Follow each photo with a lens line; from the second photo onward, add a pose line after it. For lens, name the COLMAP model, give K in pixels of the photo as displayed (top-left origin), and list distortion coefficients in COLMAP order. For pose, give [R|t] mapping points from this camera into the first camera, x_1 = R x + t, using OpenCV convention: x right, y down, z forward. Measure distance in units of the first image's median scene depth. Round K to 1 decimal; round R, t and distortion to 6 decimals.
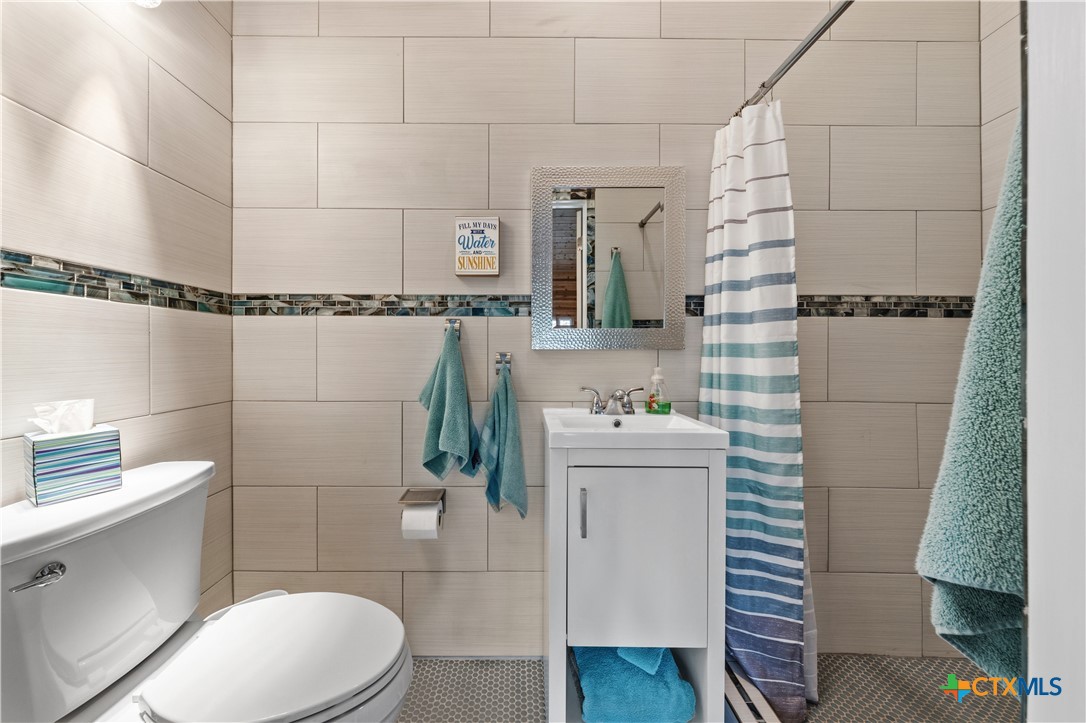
lens RADIAL K [[371.1, 0, 540.8], [0, 371.1, 359.6], [0, 0, 1]] dist [-0.005291, 0.000005]
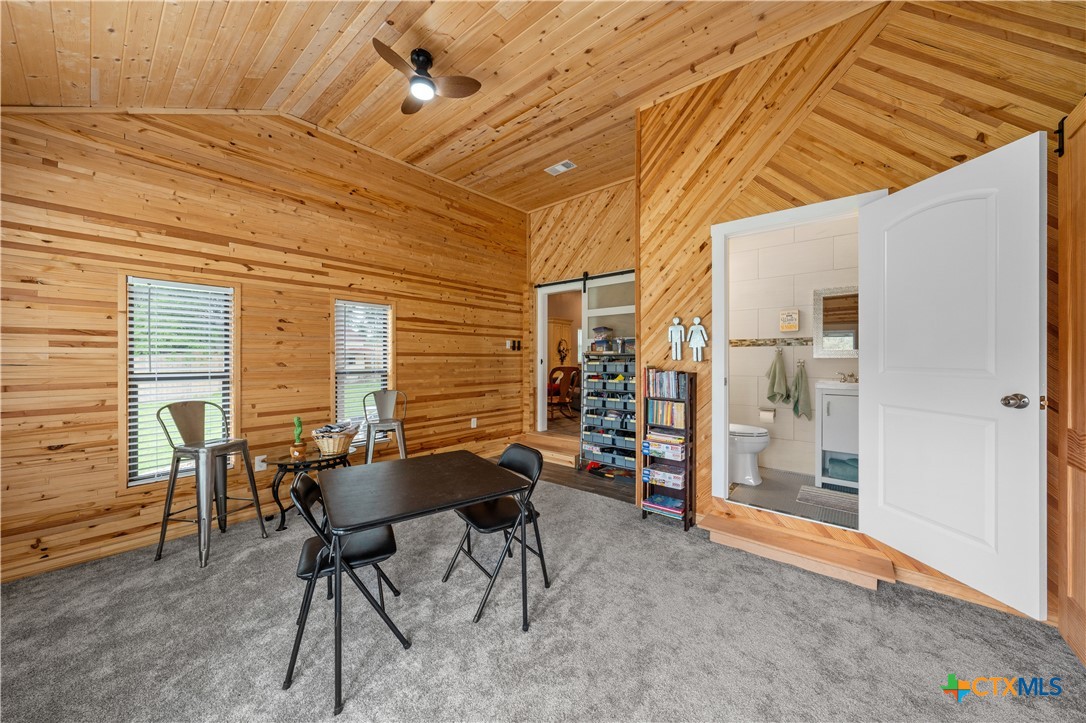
lens RADIAL K [[371.1, 0, 539.7], [0, 371.1, 360.7], [0, 0, 1]] dist [-0.005291, 0.000005]
pose [[0.722536, -0.001504, -0.691332, 0.390898], [0.000545, 0.999999, -0.001605, -0.005503], [0.691333, 0.000783, 0.722535, -2.267918]]
